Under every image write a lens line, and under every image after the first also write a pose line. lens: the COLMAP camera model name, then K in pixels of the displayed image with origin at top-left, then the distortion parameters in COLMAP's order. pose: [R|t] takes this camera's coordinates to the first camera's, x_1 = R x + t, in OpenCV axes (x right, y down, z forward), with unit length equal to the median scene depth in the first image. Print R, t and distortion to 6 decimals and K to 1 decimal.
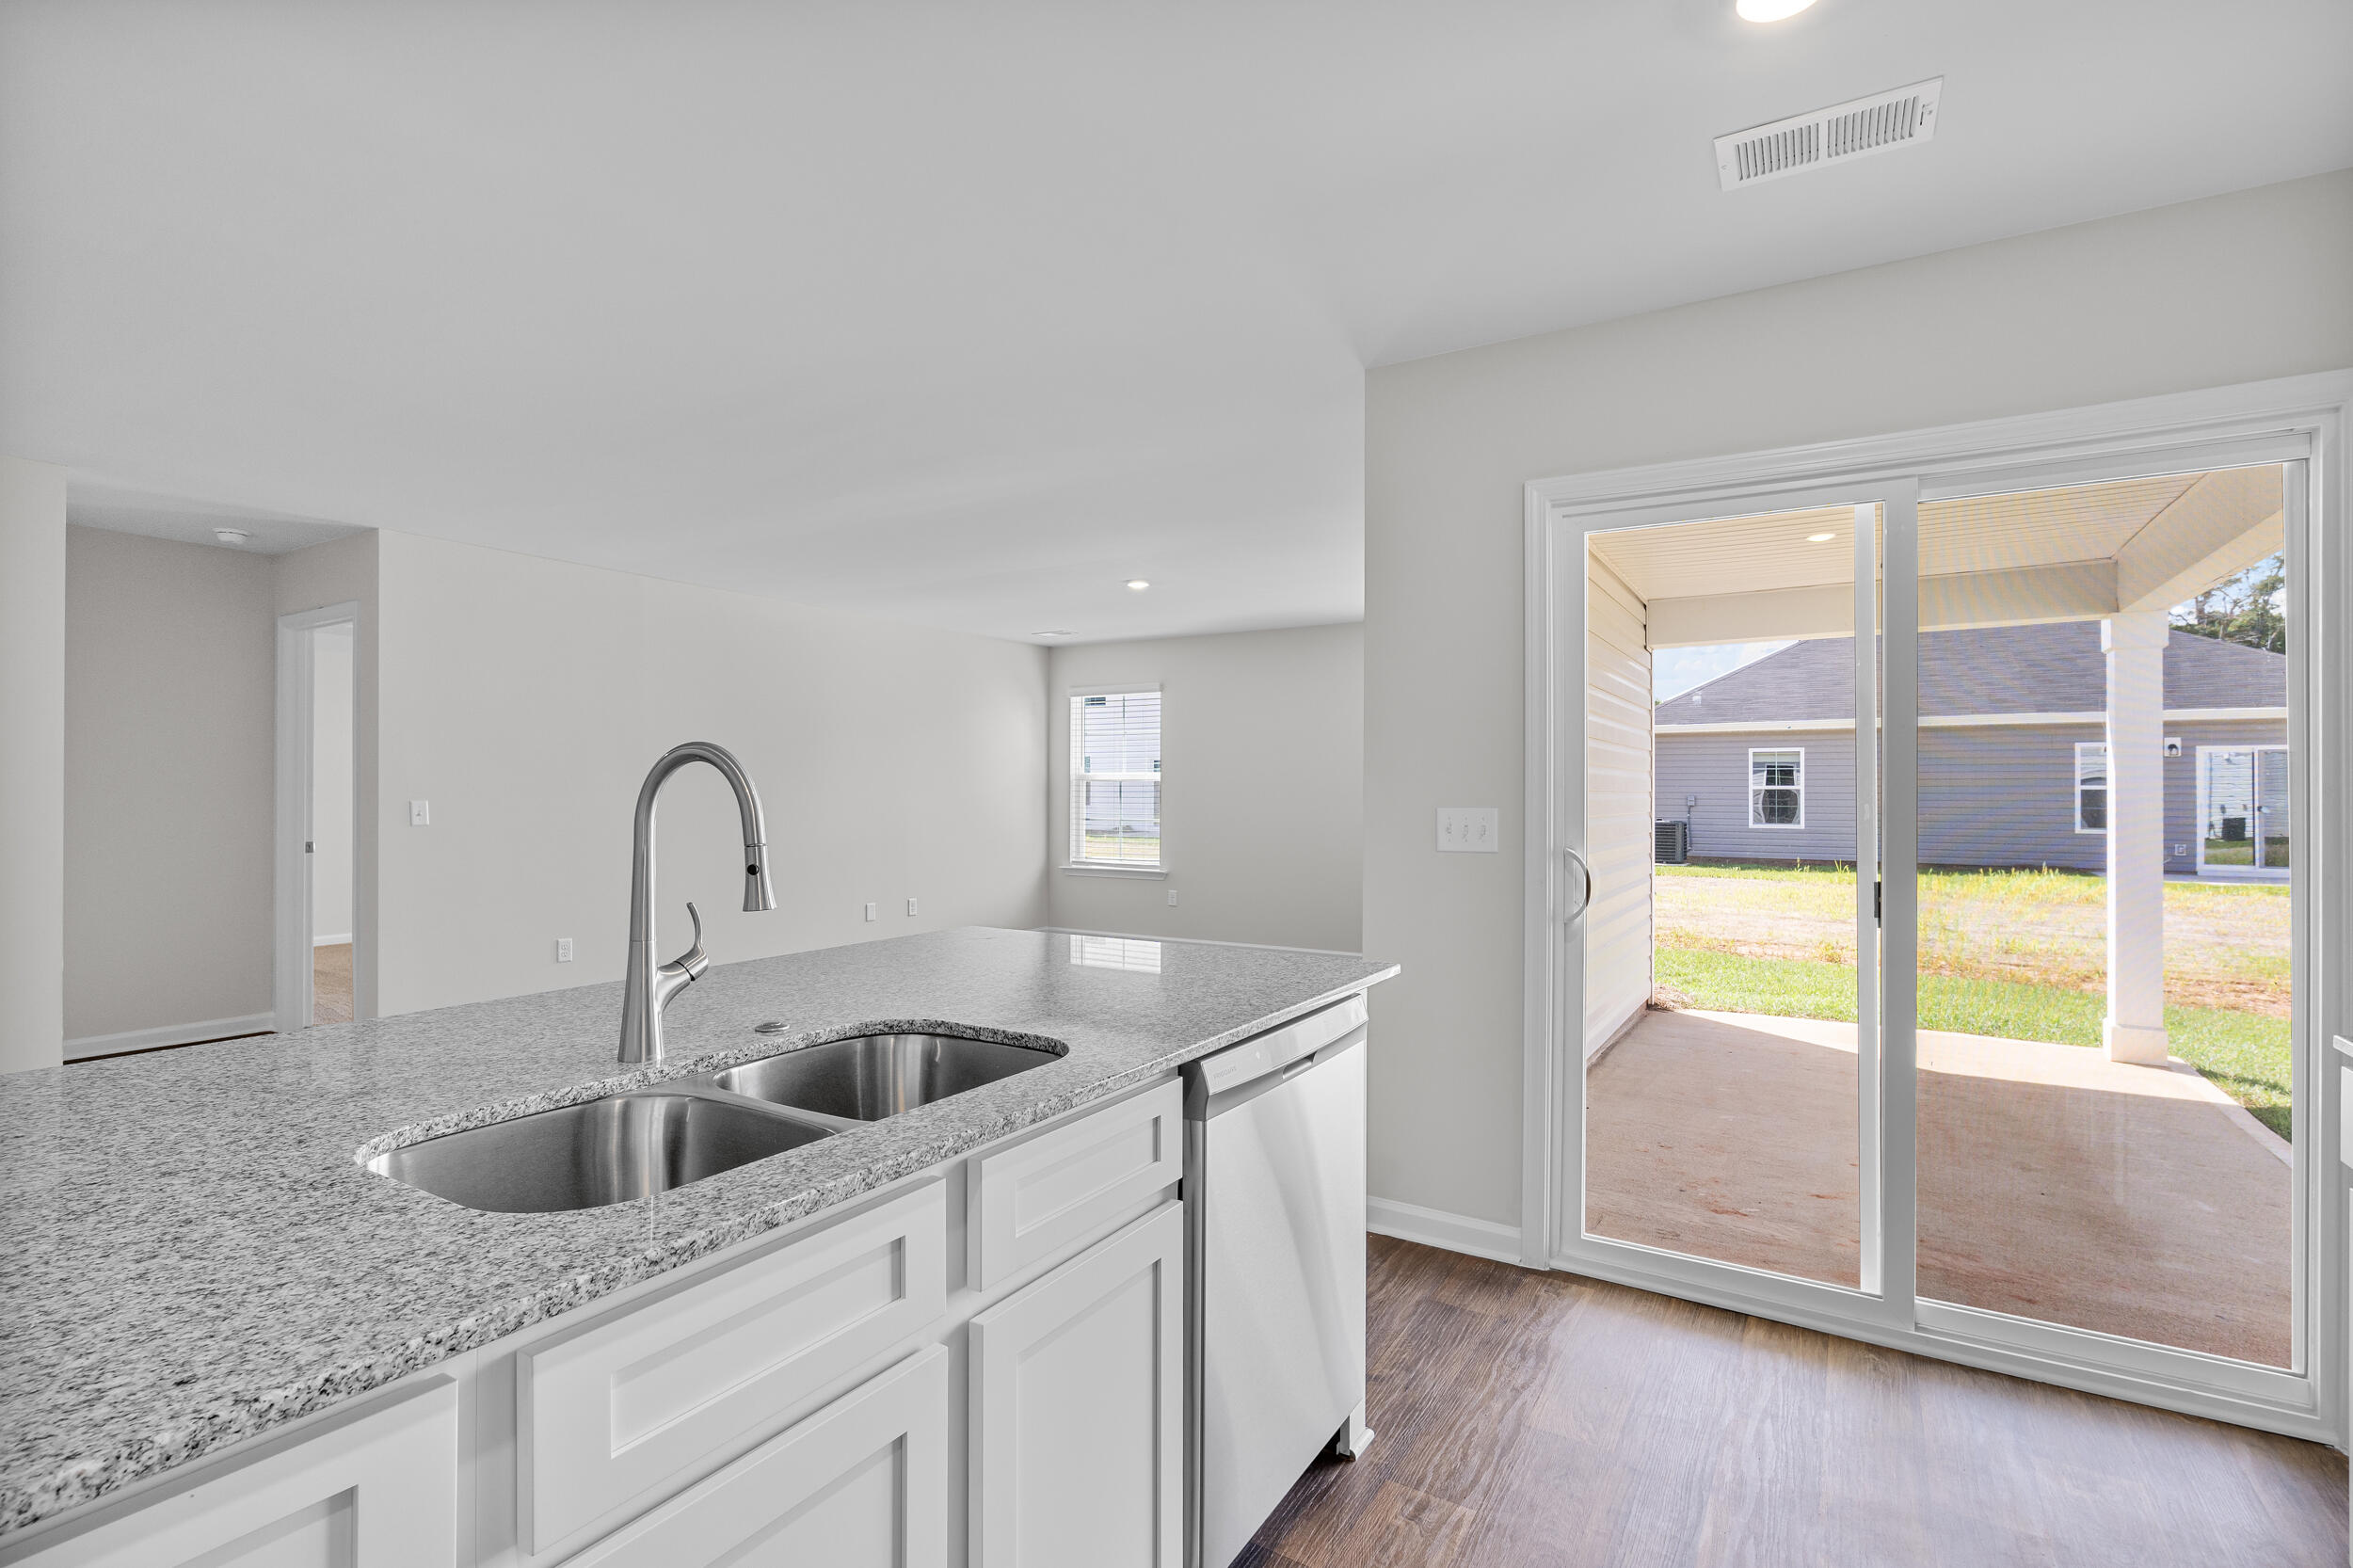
lens RADIAL K [[1090.1, 0, 1172.7], [0, 1090.1, 783.5], [0, 0, 1]] dist [-0.006448, -0.000204]
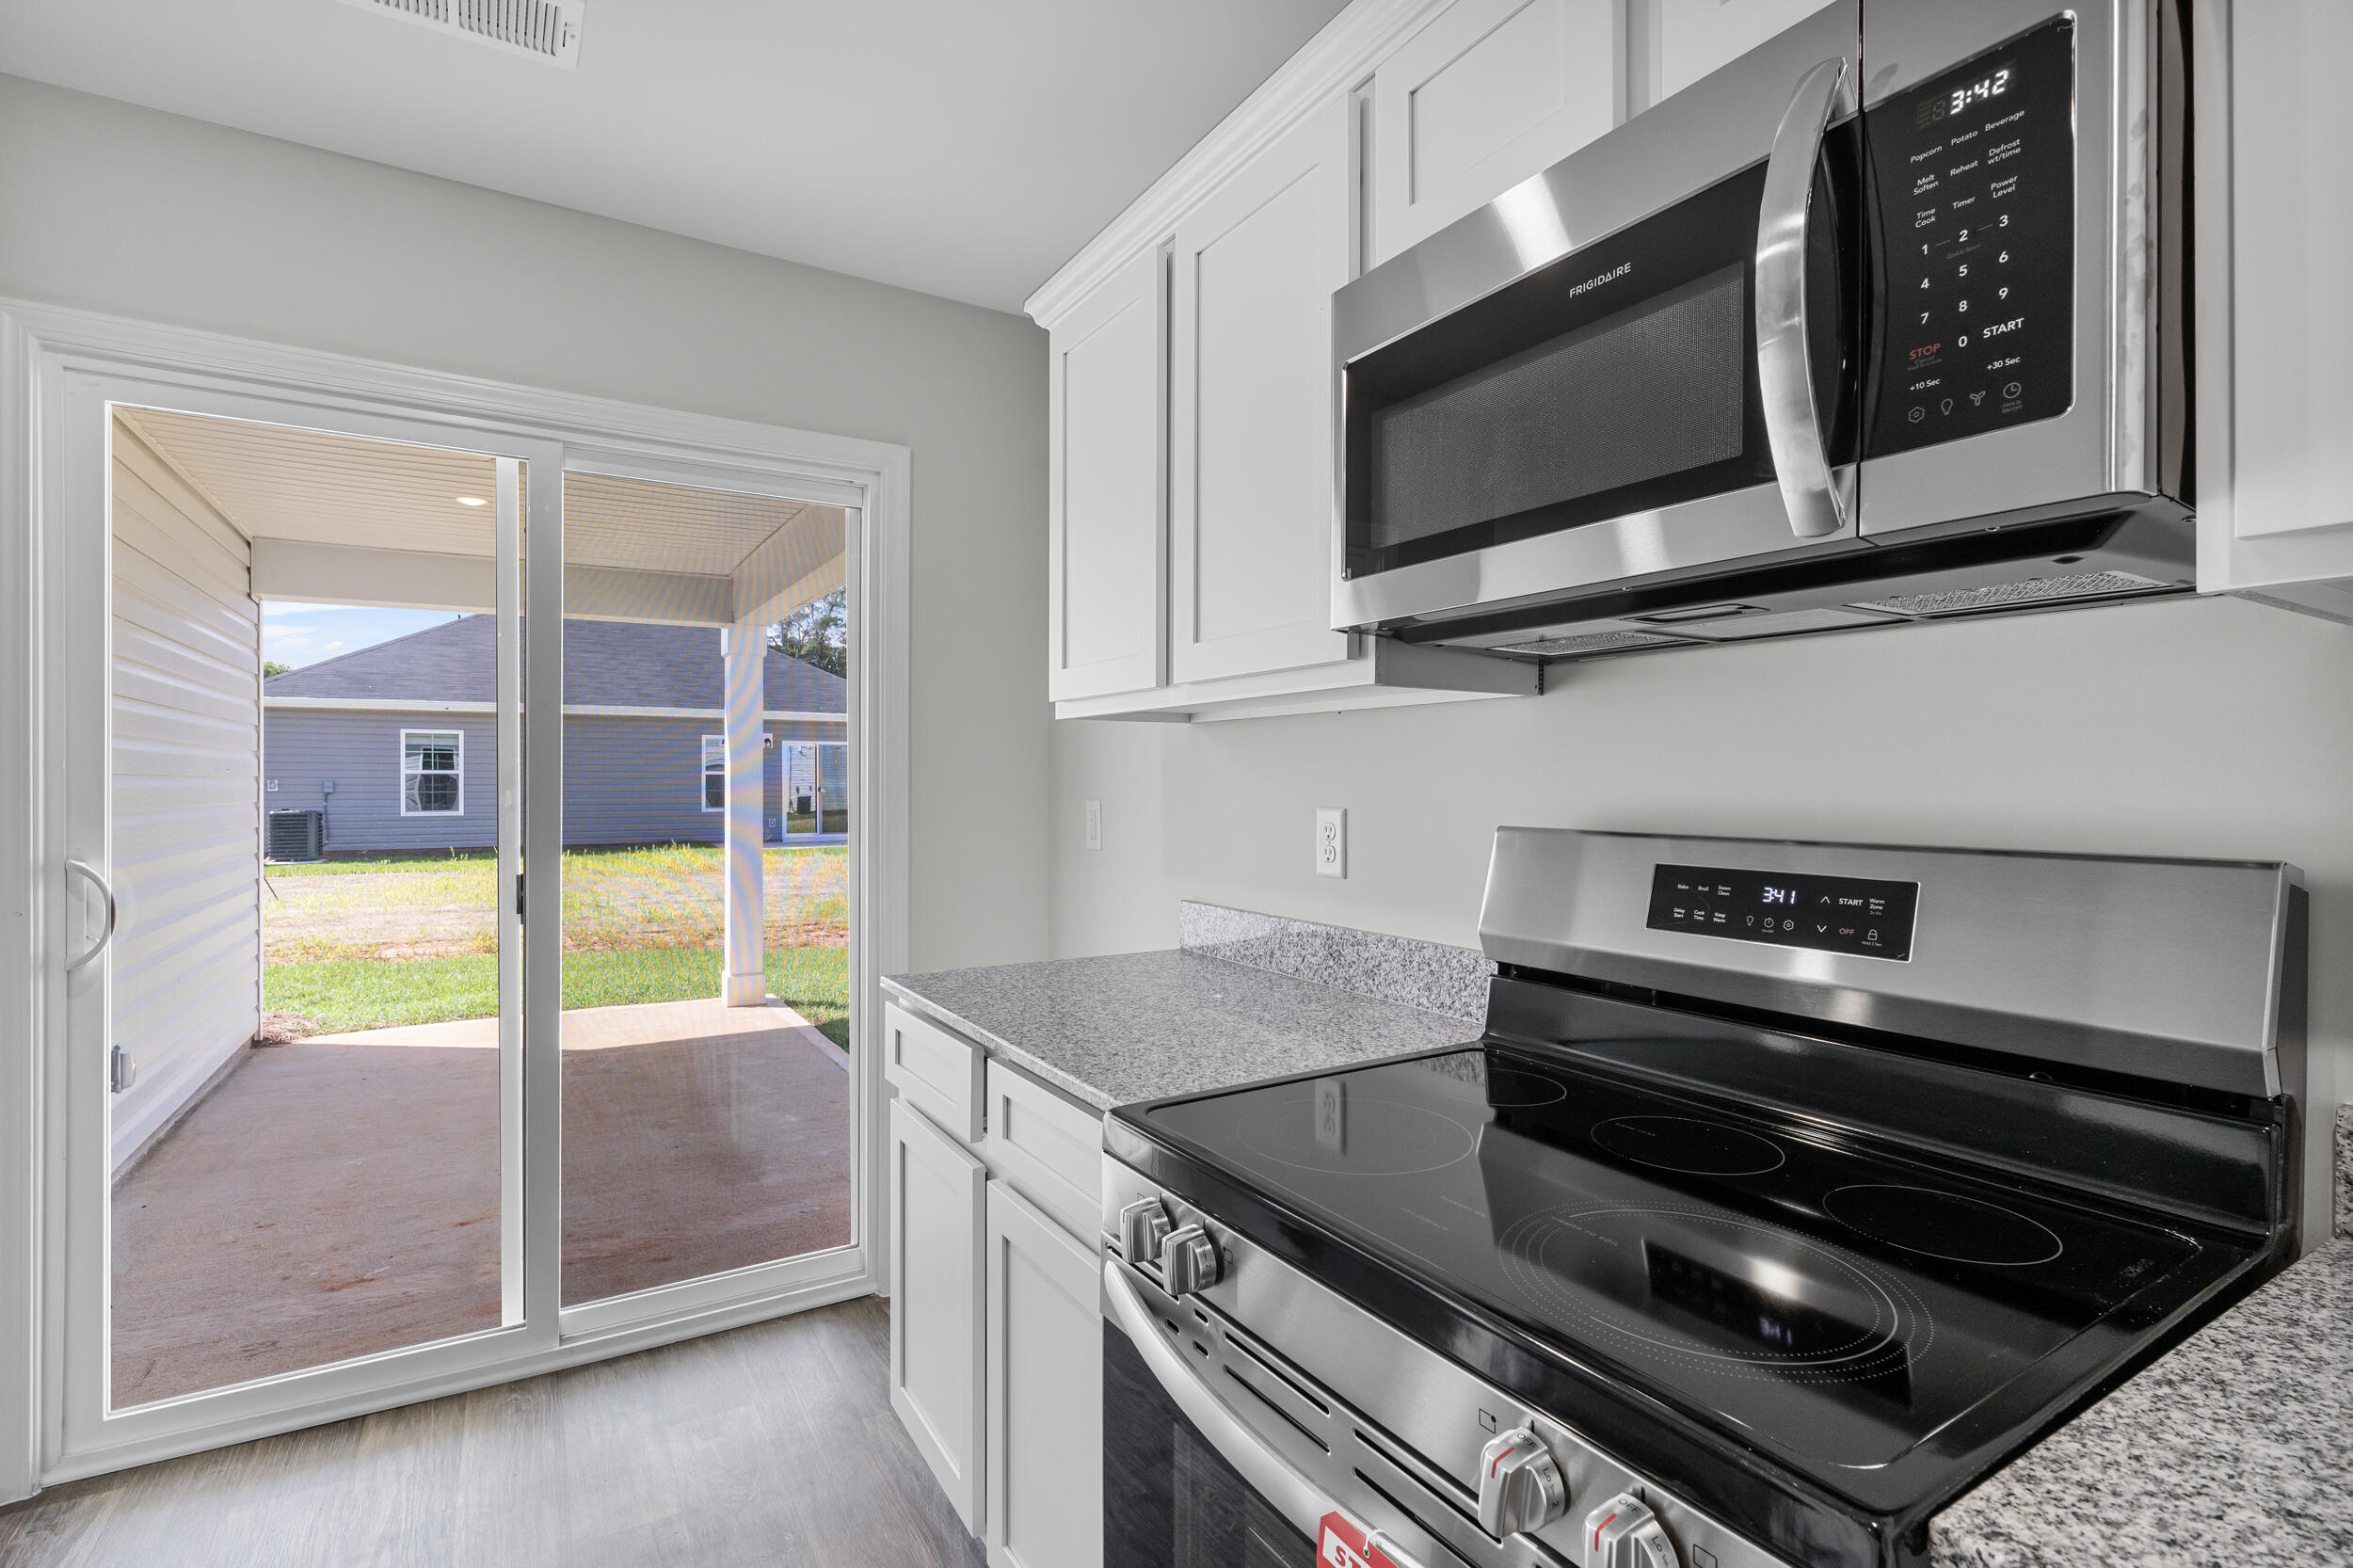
lens RADIAL K [[1090.1, 0, 1172.7], [0, 1090.1, 783.5], [0, 0, 1]] dist [-0.006448, -0.000204]
pose [[0.451964, -0.005647, 0.892018, 0.031546], [-0.006769, 0.999929, 0.009759, 0.000374], [-0.892011, -0.010449, 0.451894, 0.037470]]
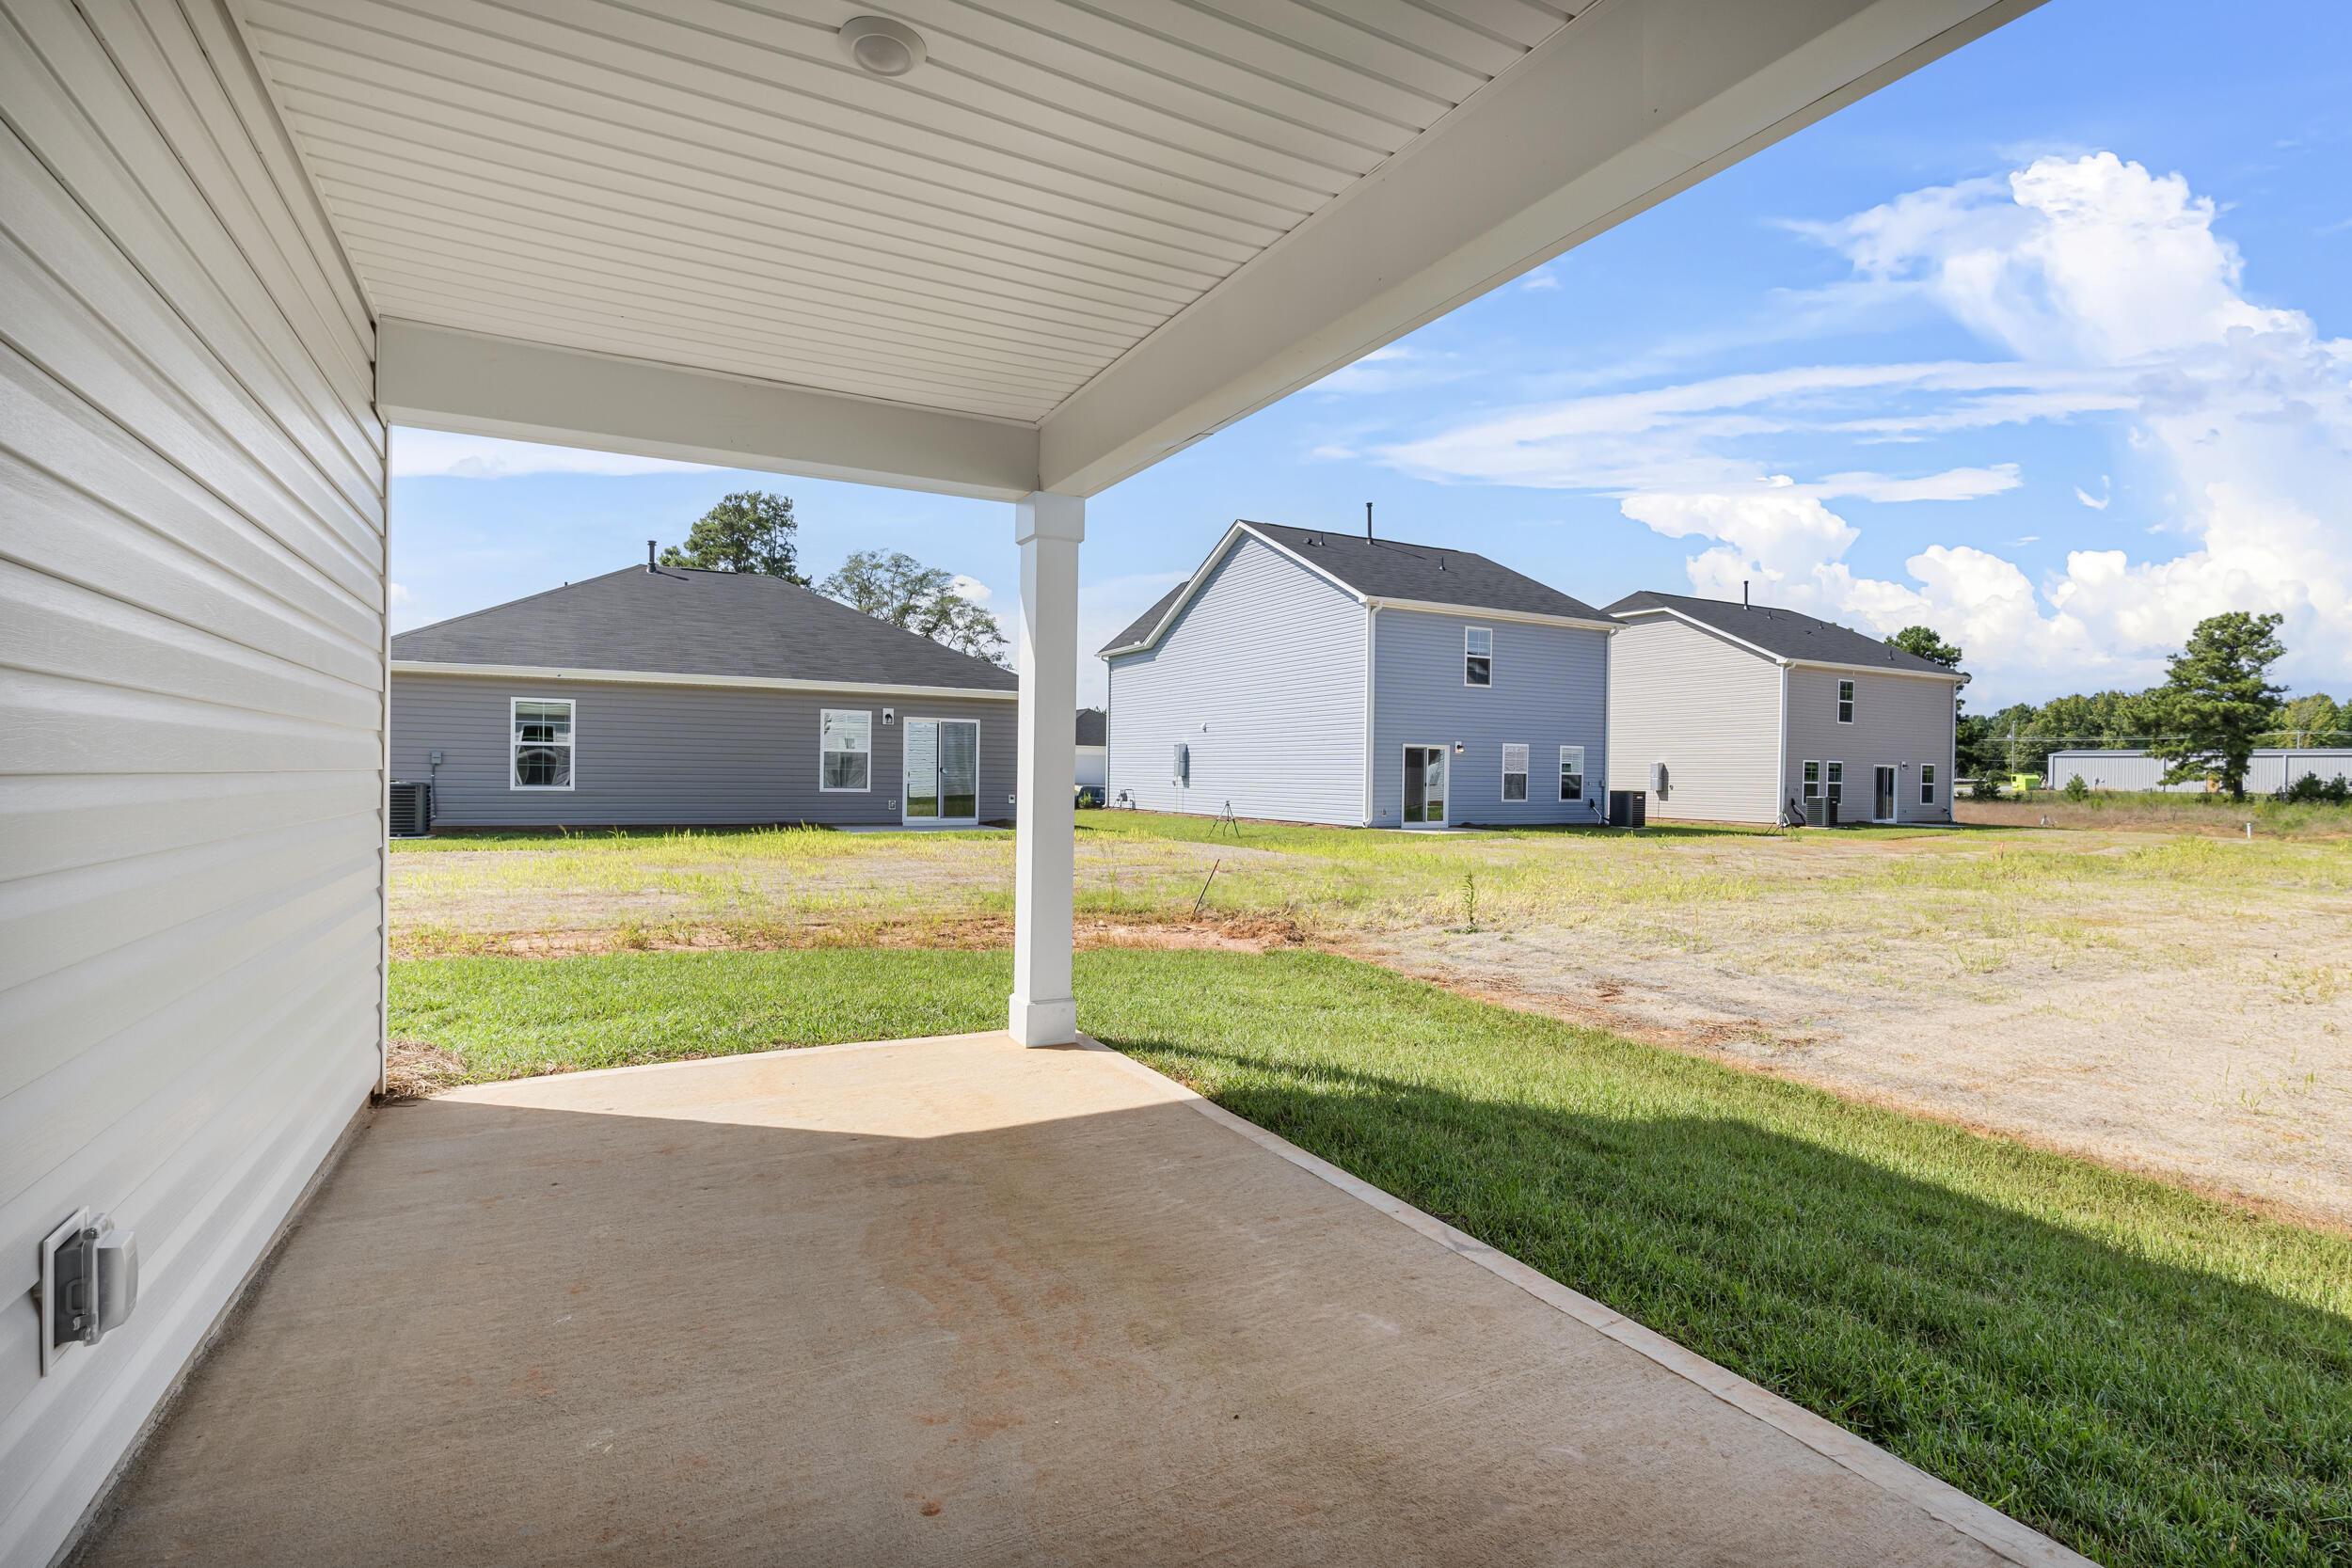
lens RADIAL K [[1070.0, 0, 1147.3], [0, 1070.0, 785.7], [0, 0, 1]] dist [-0.001330, -0.000088]
pose [[0.509008, -0.004061, 0.860752, 0.191976], [-0.020235, 0.999656, 0.016682, 0.038892], [-0.860524, -0.025908, 0.508751, 0.440350]]
